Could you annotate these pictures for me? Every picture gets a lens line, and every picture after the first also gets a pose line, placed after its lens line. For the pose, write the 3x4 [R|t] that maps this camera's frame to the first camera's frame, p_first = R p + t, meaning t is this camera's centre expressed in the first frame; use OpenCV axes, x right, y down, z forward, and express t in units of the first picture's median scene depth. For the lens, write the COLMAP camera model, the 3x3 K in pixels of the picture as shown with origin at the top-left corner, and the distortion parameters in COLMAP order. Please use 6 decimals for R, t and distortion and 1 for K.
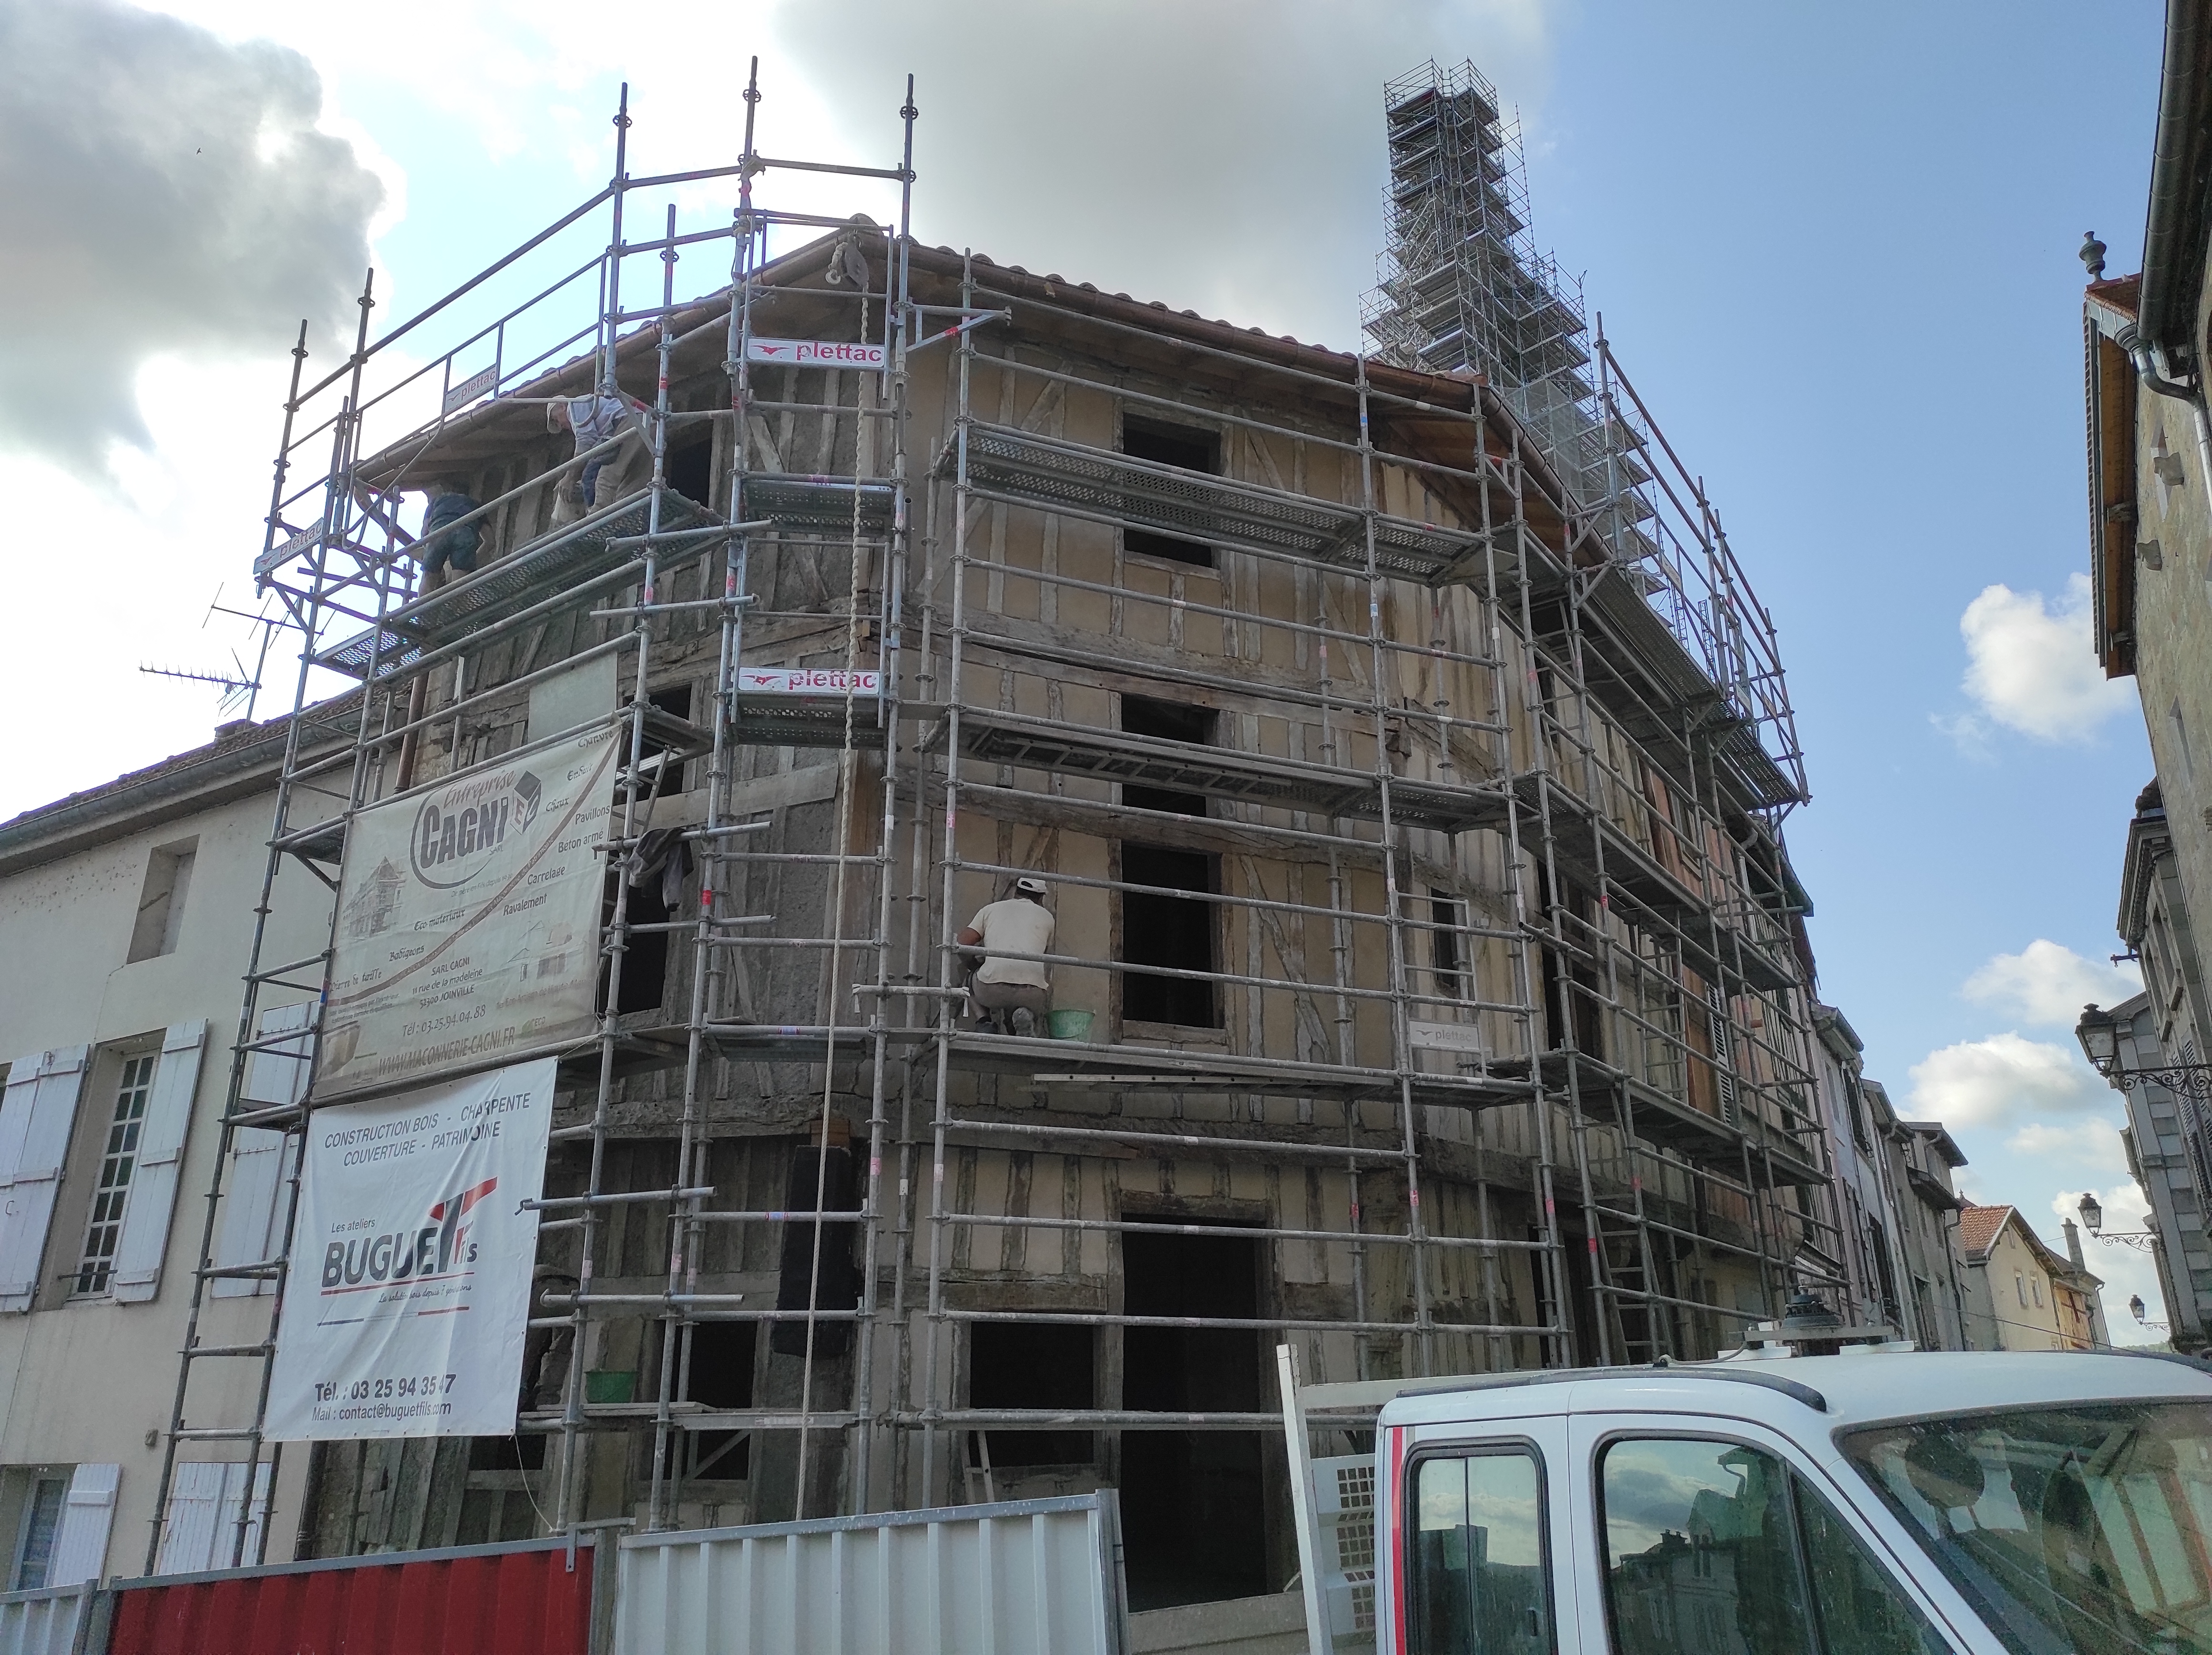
lens RADIAL K [[1623.6, 0, 1108.0], [0, 1623.6, 850.8], [0, 0, 1]] dist [0.023212, 0.011525]
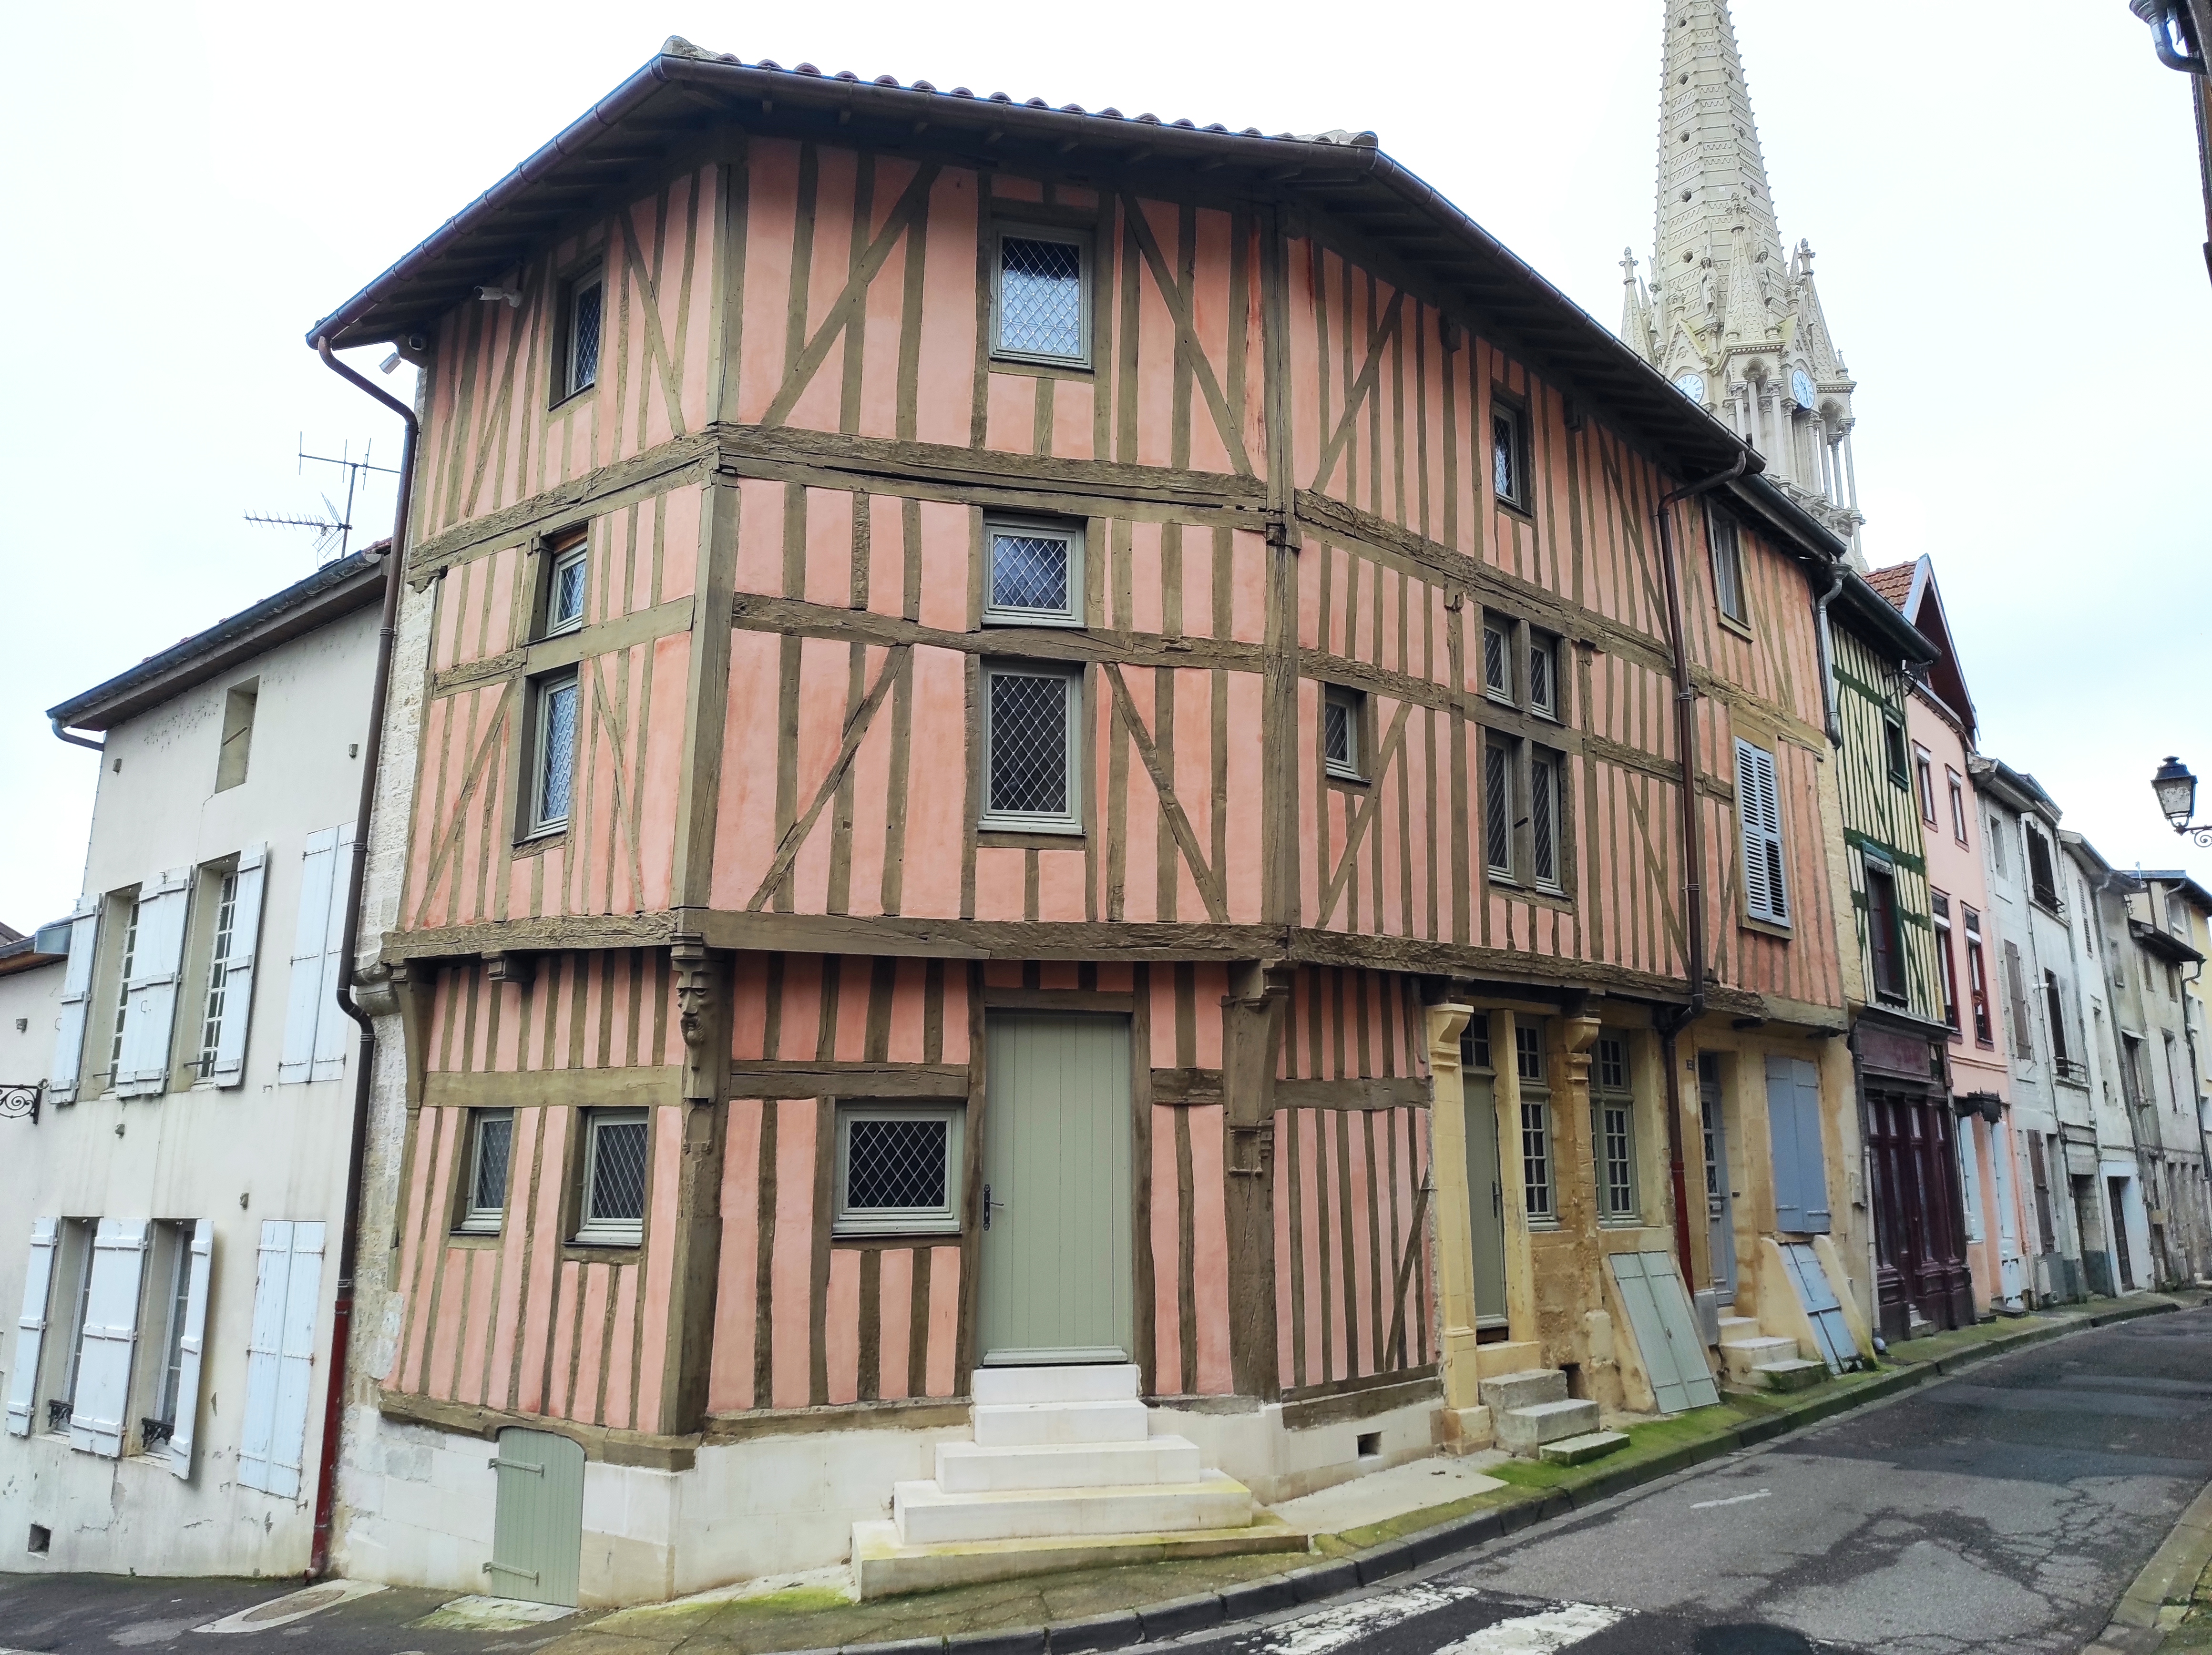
lens RADIAL K [[1623.6, 0, 1096.2], [0, 1623.6, 823.1], [0, 0, 1]] dist [0.023212, 0.011525]
pose [[0.985798, -0.032030, -0.164852, 0.179797], [0.052544, 0.991185, 0.121623, -0.015467], [0.159503, -0.128557, 0.978791, -0.005804]]
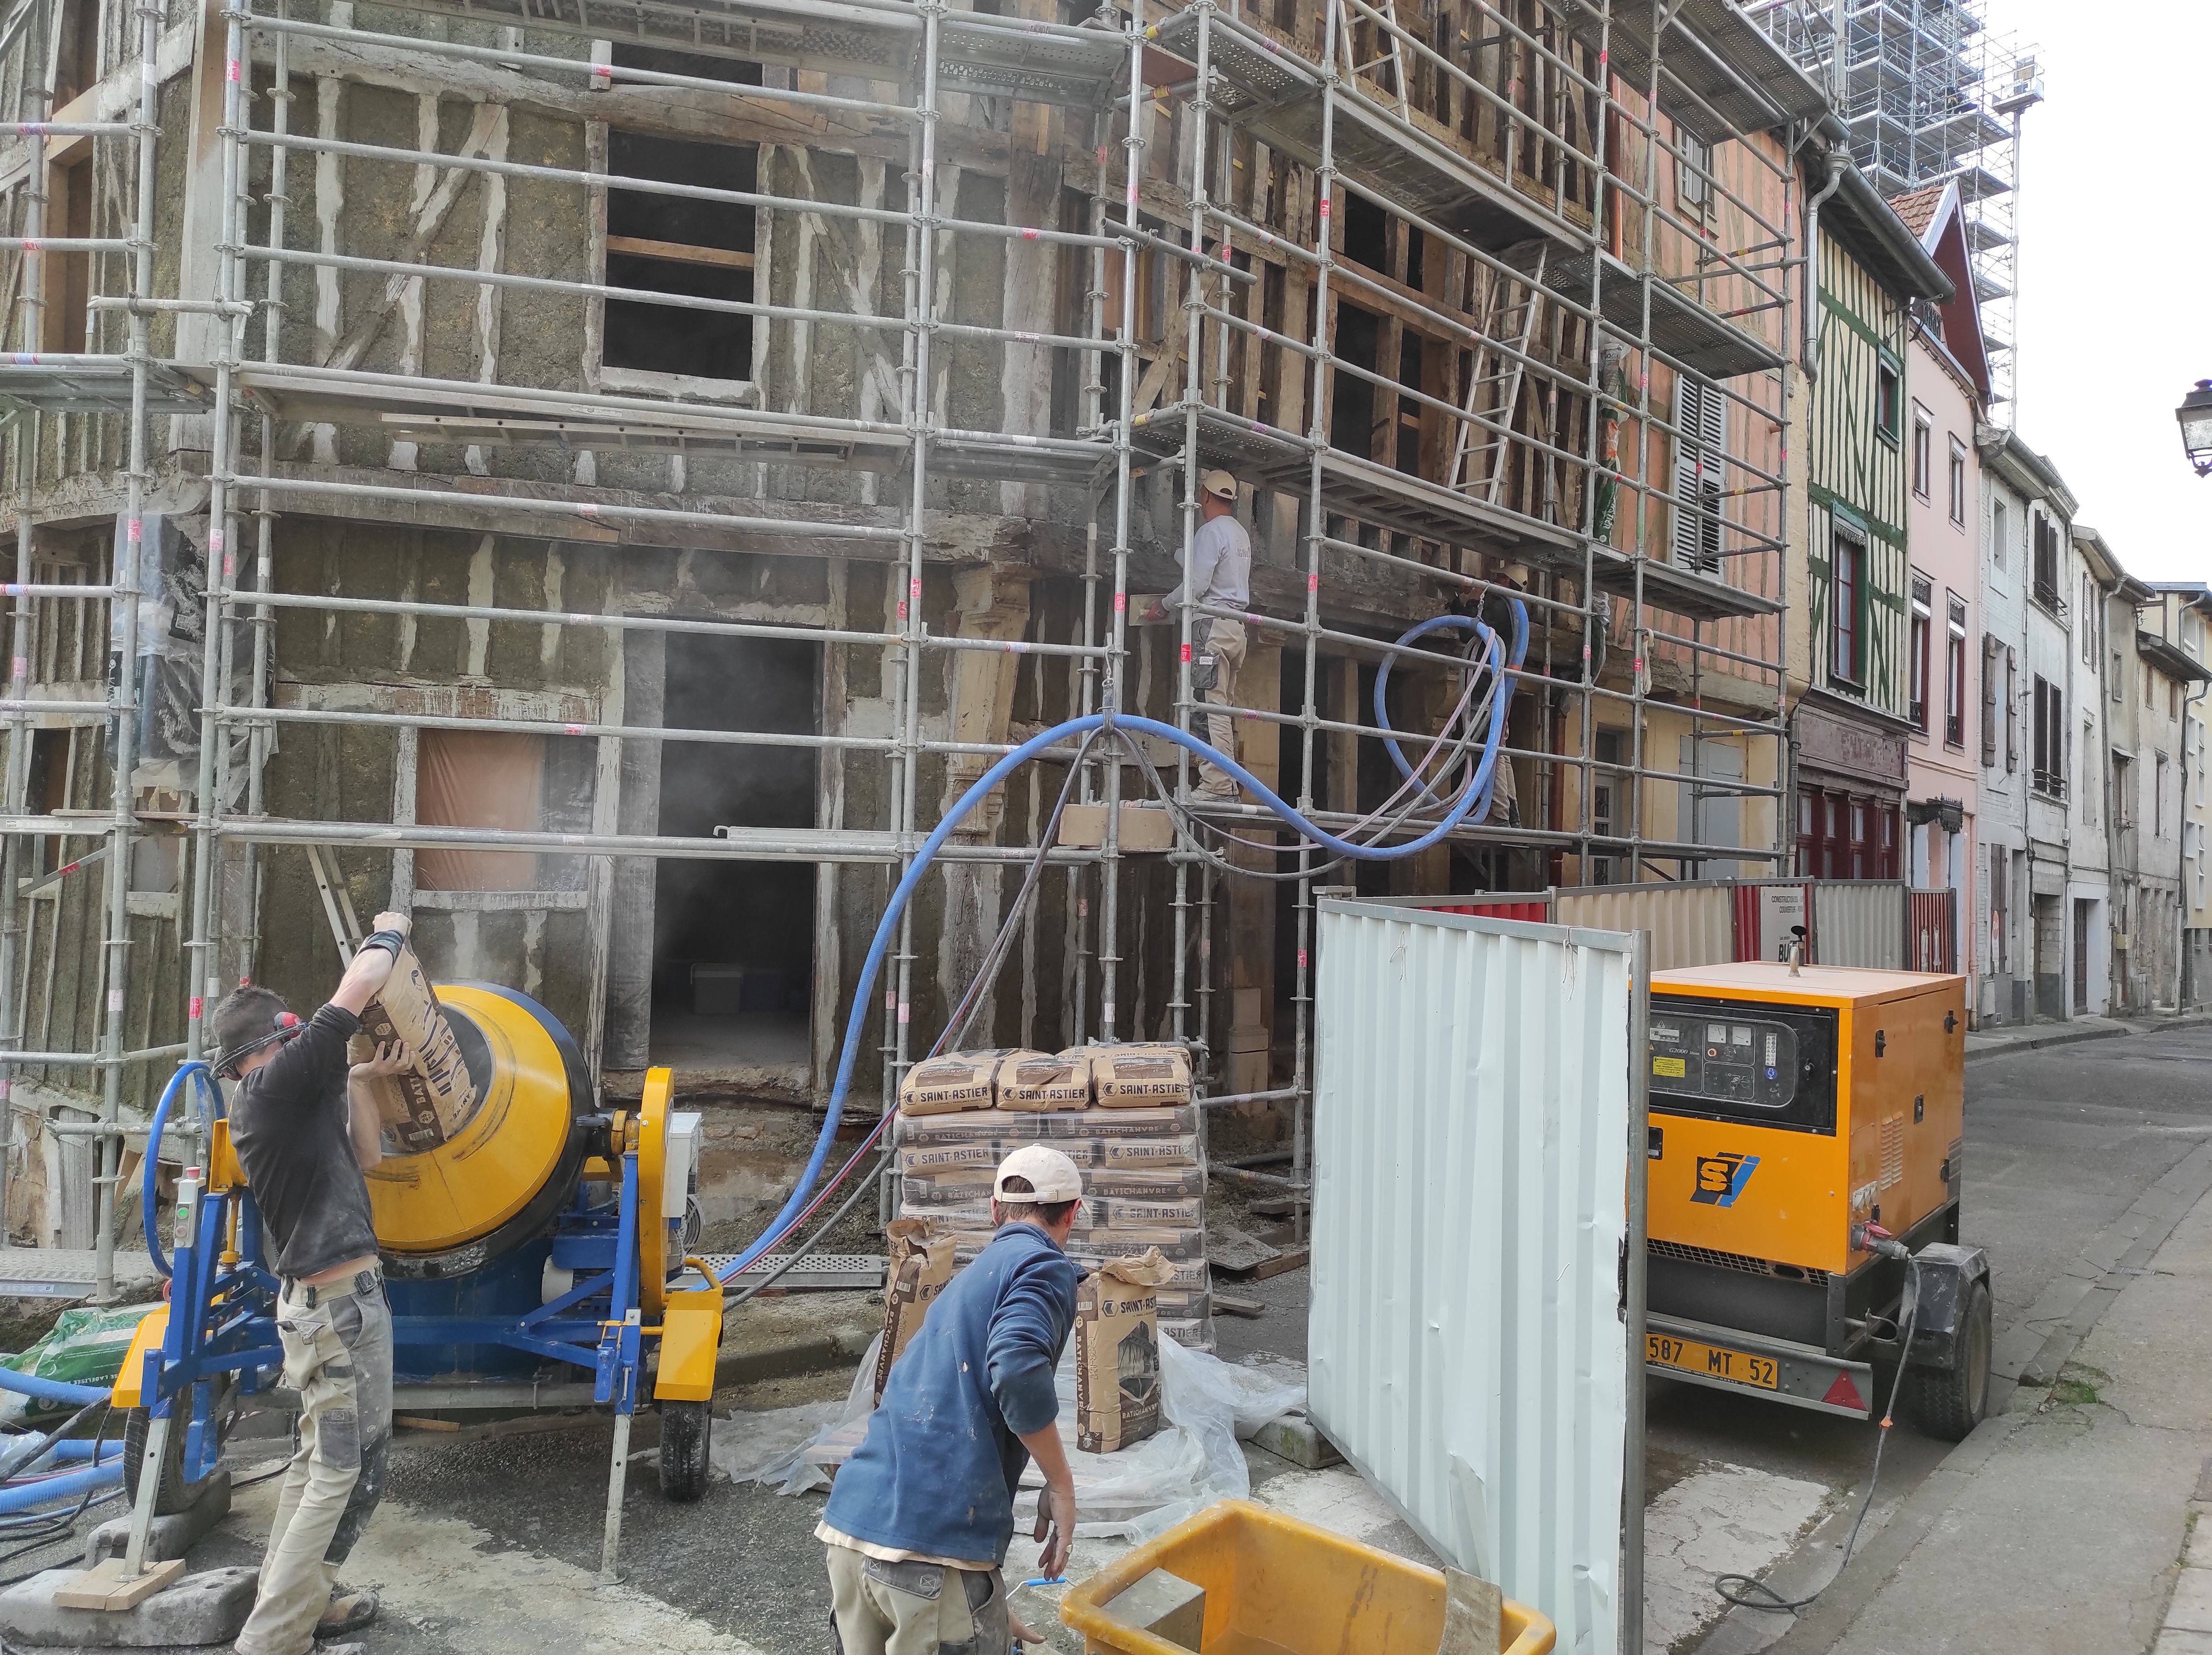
lens RADIAL K [[1623.6, 0, 1104.5], [0, 1623.6, 821.3], [0, 0, 1]] dist [0.023212, 0.011525]
pose [[0.985699, 0.021142, -0.167185, 0.271823], [0.028387, 0.957089, 0.288400, 0.066342], [0.166108, -0.289021, 0.942802, 0.171604]]
